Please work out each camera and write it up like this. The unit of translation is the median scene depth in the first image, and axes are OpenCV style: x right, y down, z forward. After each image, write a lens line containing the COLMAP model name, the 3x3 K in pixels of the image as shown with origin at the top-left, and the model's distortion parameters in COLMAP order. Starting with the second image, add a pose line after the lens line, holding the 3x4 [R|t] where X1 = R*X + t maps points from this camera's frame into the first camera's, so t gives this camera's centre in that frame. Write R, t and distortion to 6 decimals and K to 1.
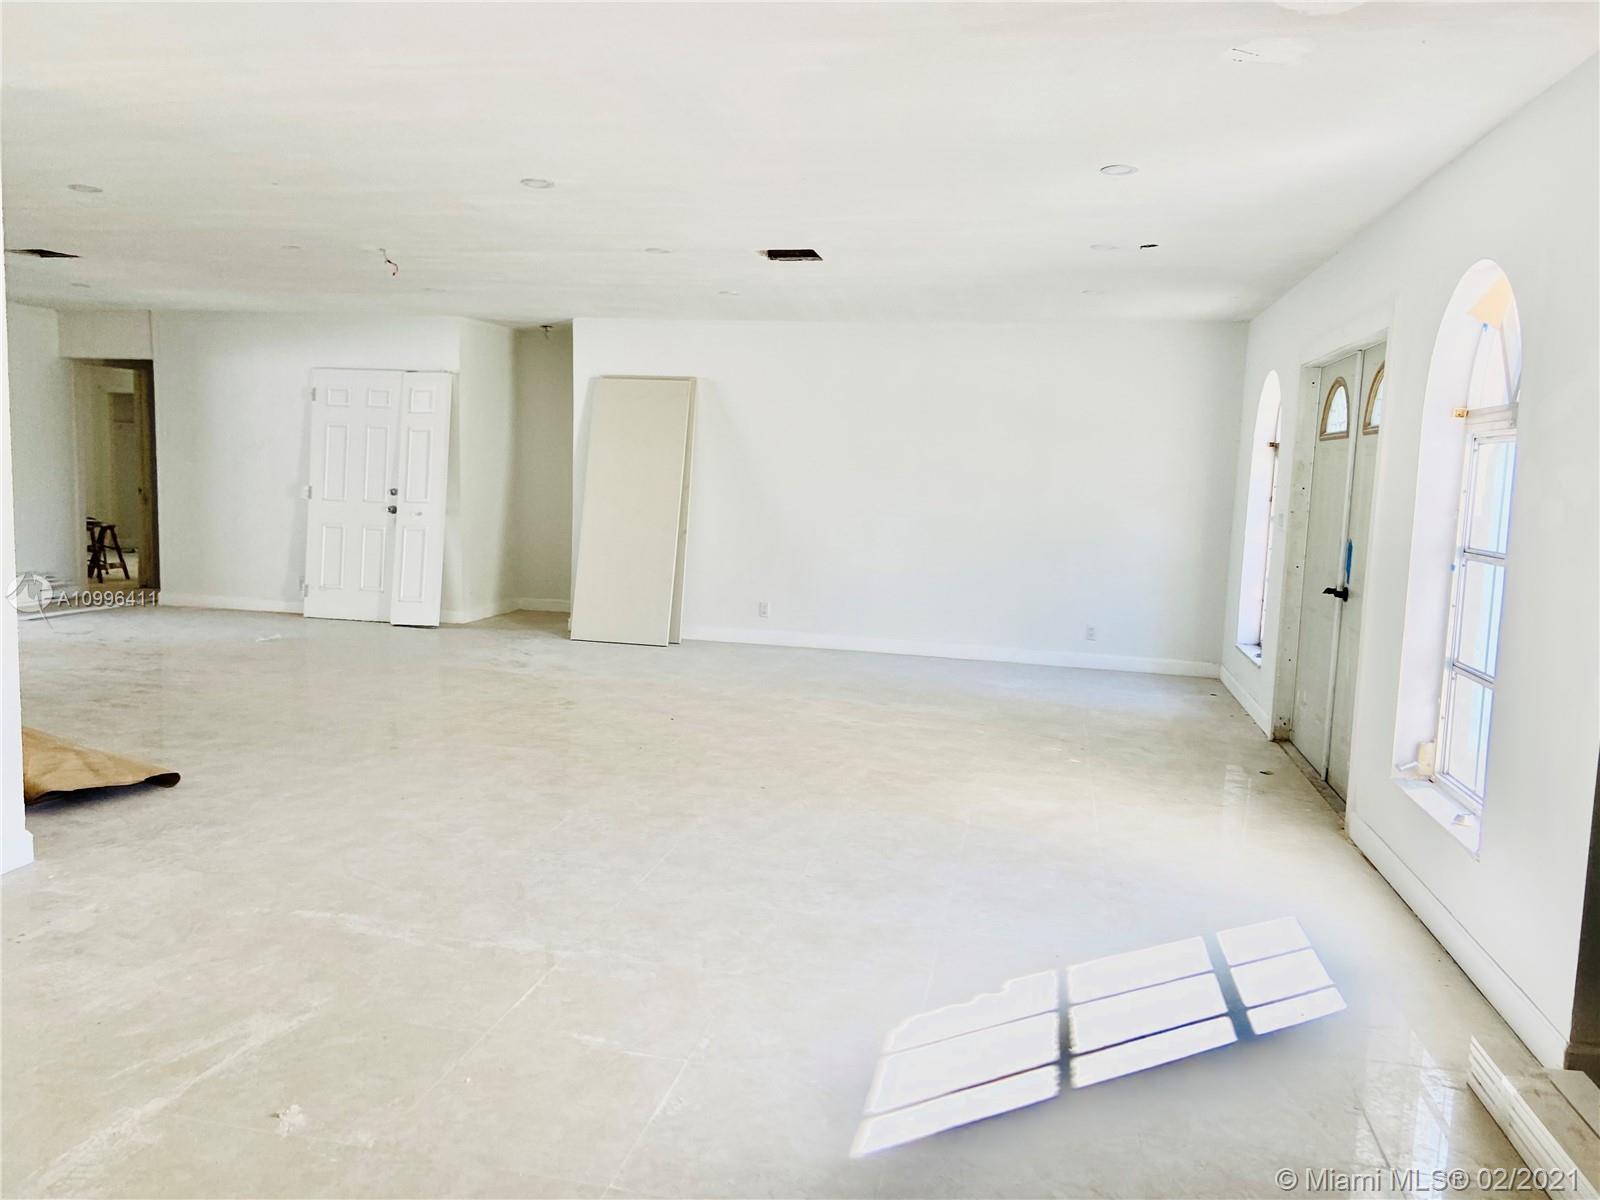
lens RADIAL K [[1200.8, 0, 800.0], [0, 1200.8, 600.0], [0, 0, 1]] dist [0.097422, -0.129607]
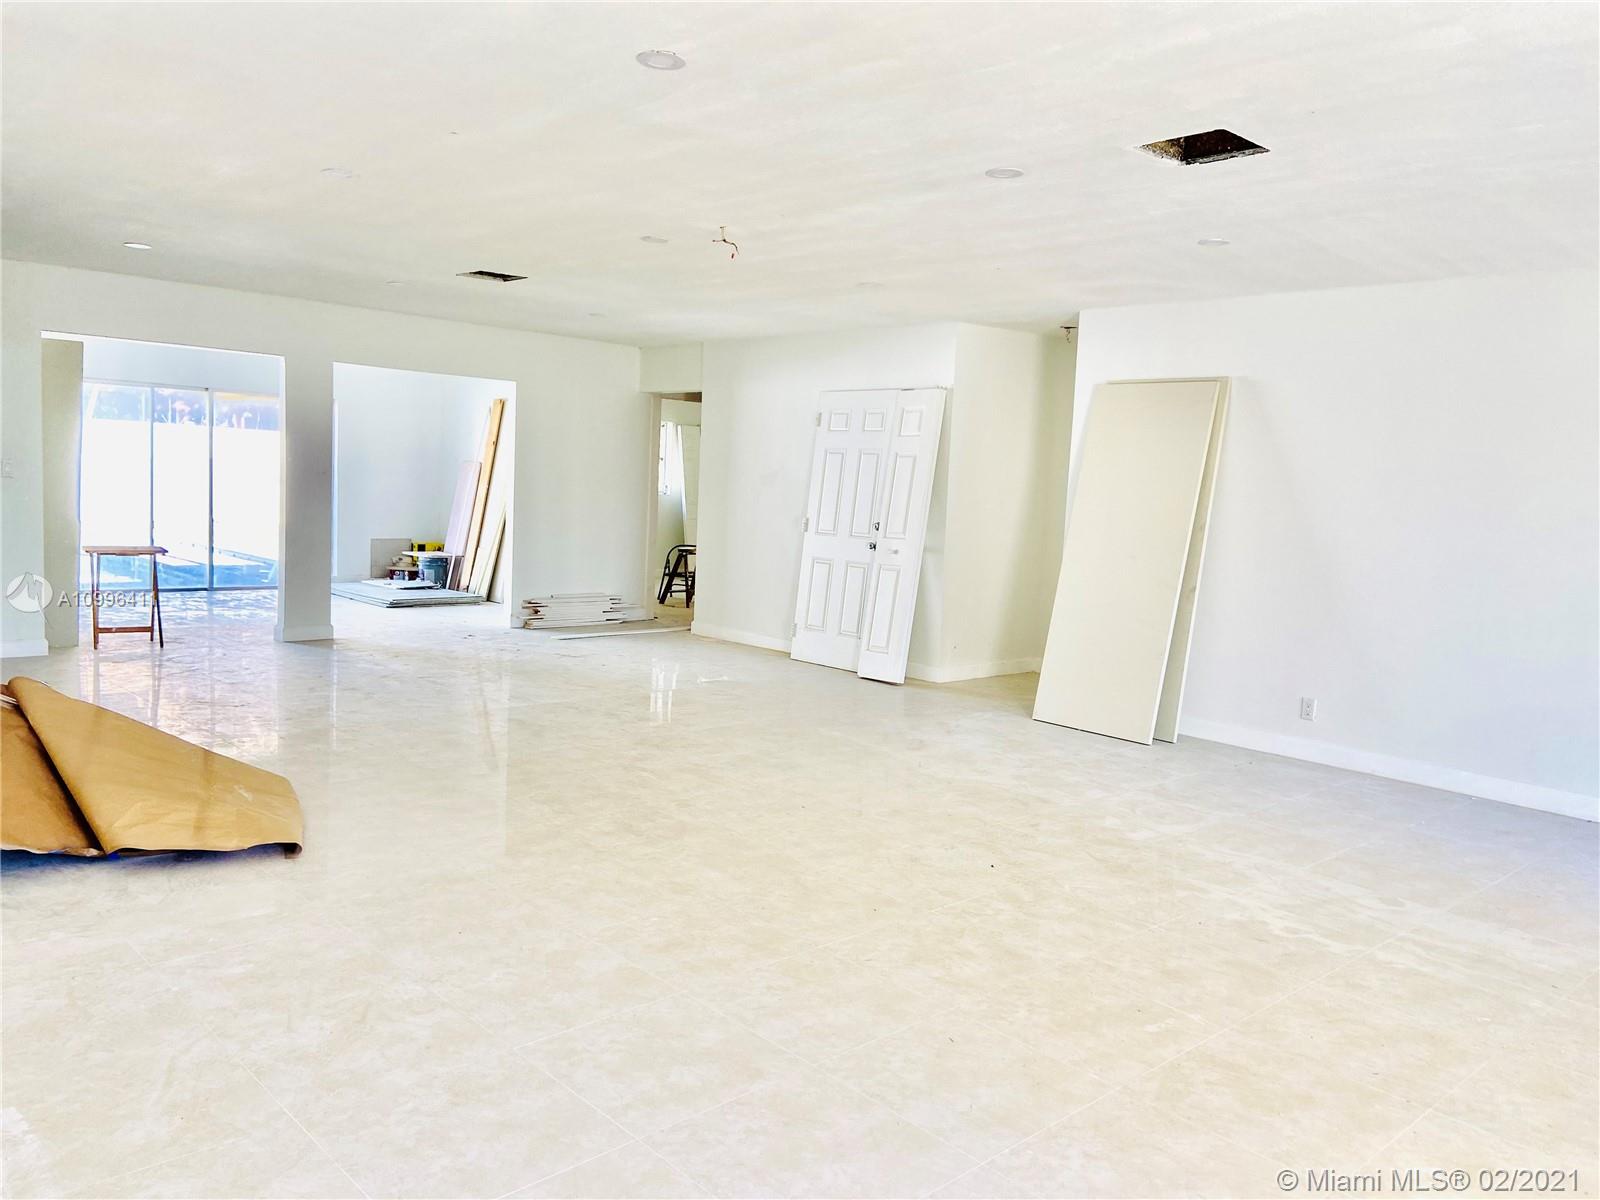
lens RADIAL K [[1200.8, 0, 800.0], [0, 1200.8, 600.0], [0, 0, 1]] dist [0.097422, -0.129607]
pose [[0.816849, 0.062272, -0.573481, 0.125671], [-0.081979, 0.996597, -0.008553, -0.023840], [0.570997, 0.054000, 0.819174, 0.256871]]
